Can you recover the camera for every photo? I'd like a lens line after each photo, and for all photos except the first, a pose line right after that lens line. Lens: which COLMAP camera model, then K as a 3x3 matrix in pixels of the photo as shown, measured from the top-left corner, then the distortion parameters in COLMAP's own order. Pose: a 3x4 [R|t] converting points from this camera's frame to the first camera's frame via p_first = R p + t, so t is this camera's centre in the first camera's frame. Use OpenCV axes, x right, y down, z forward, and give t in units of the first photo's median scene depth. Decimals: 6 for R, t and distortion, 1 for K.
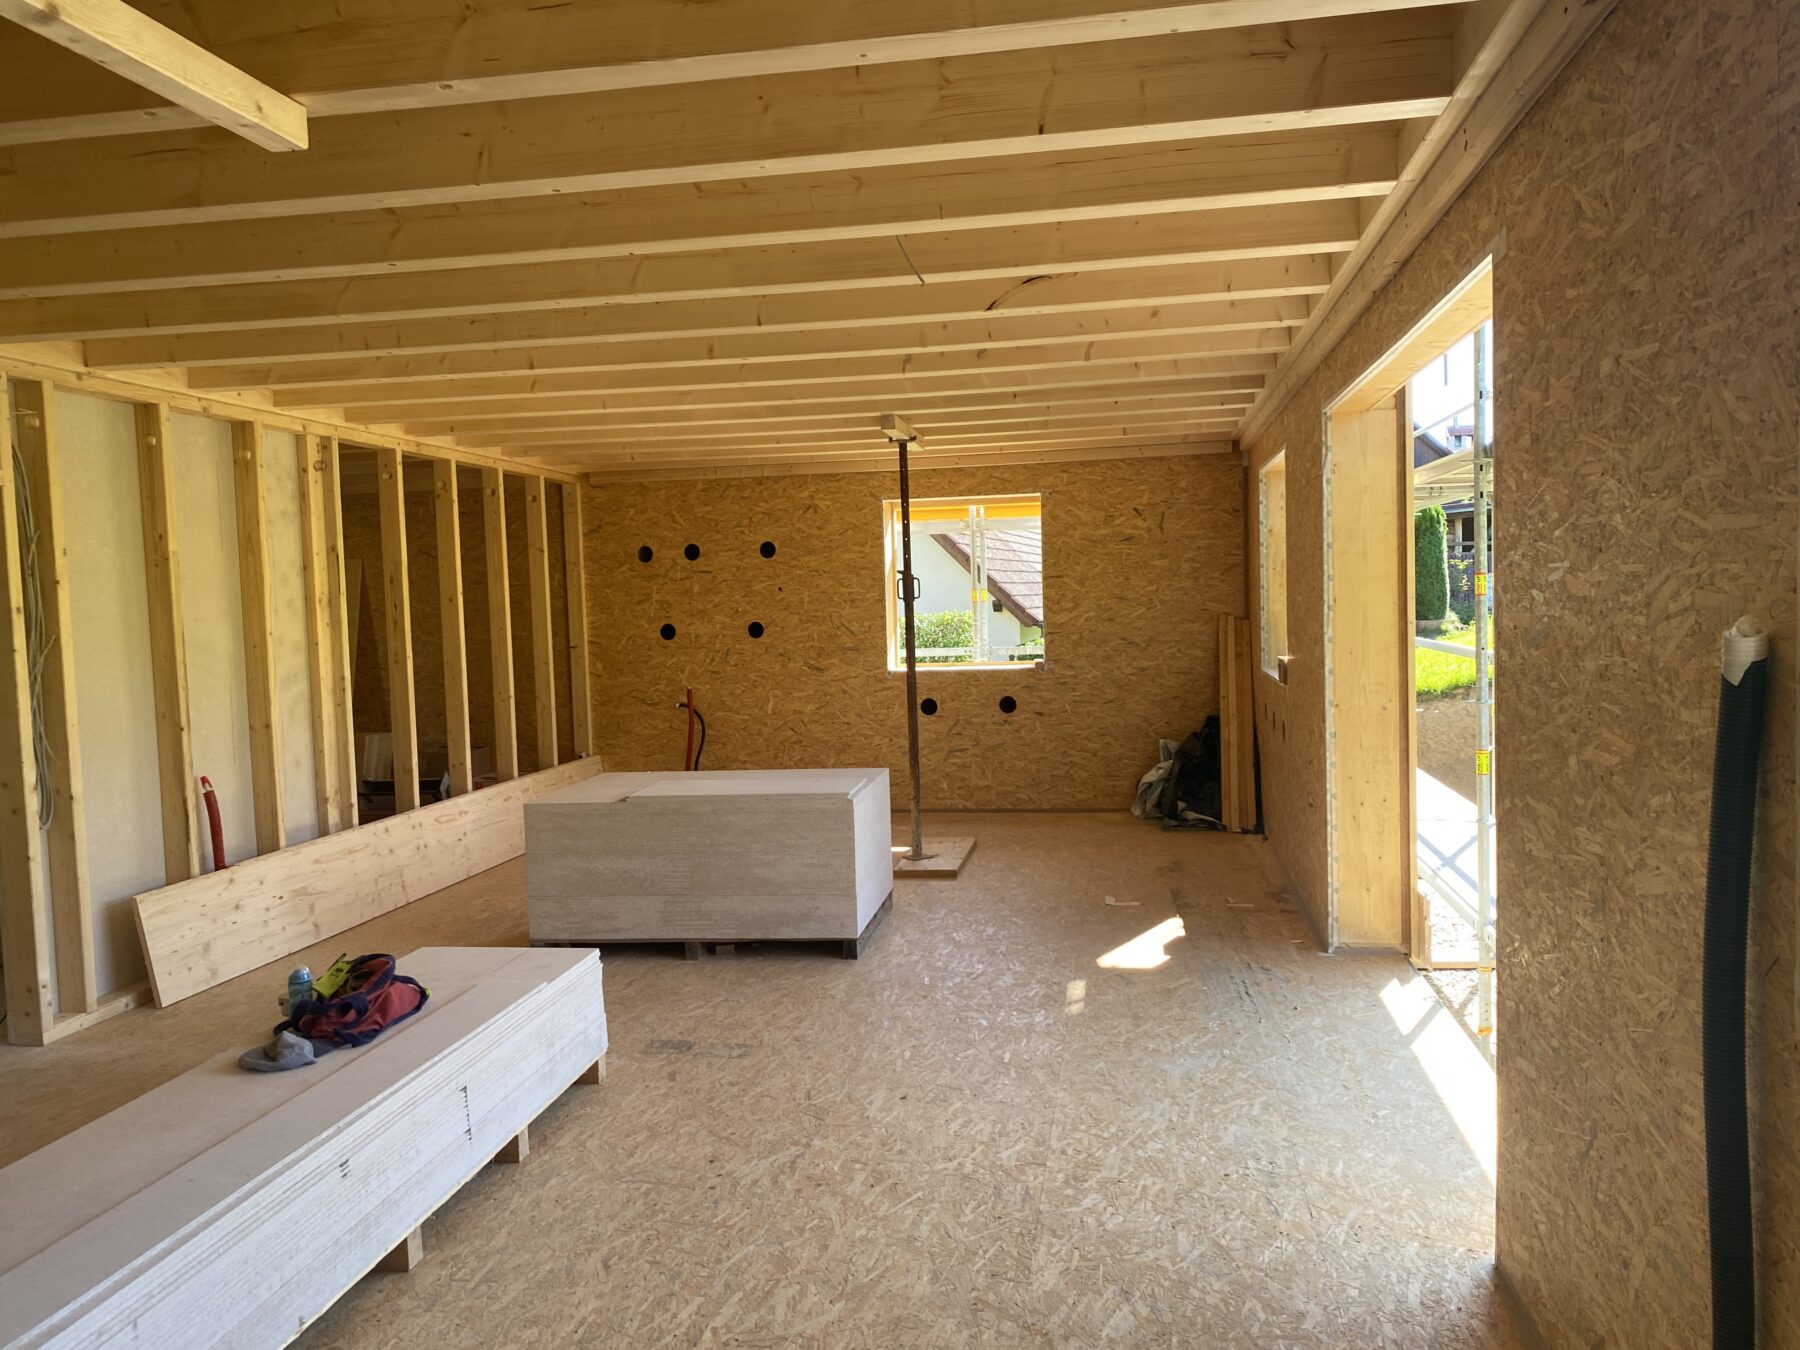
lens RADIAL K [[1389.8, 0, 901.5], [0, 1389.8, 701.8], [0, 0, 1]] dist [0.111524, -0.002091]
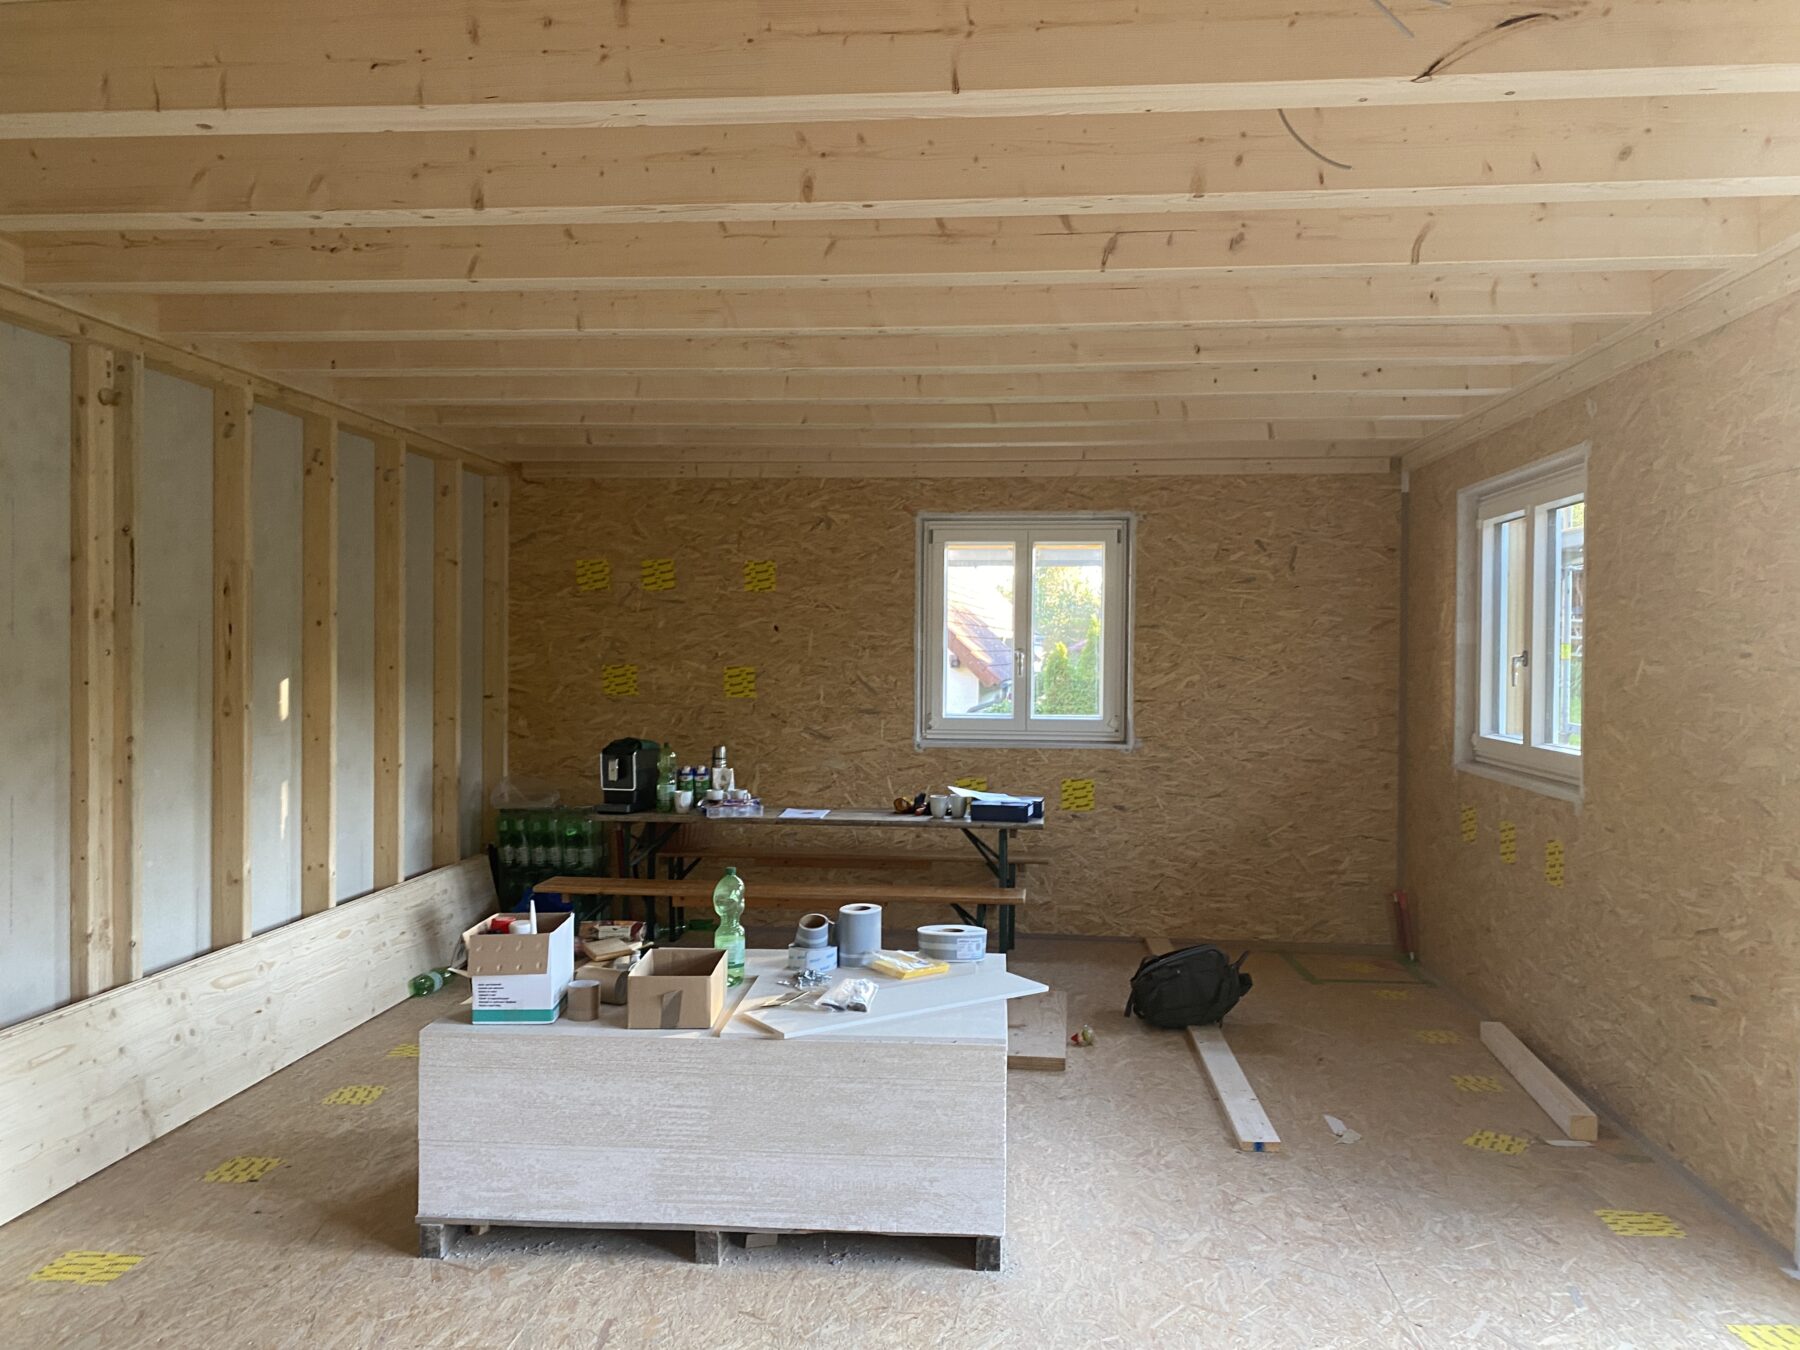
lens RADIAL K [[1396.8, 0, 900.0], [0, 1396.8, 675.0], [0, 0, 1]] dist [0.106530, -0.085716]
pose [[0.996482, 0.038237, 0.074574, -0.078090], [-0.033868, 0.997683, -0.058998, -0.014461], [-0.076657, 0.056264, 0.995469, 0.256814]]
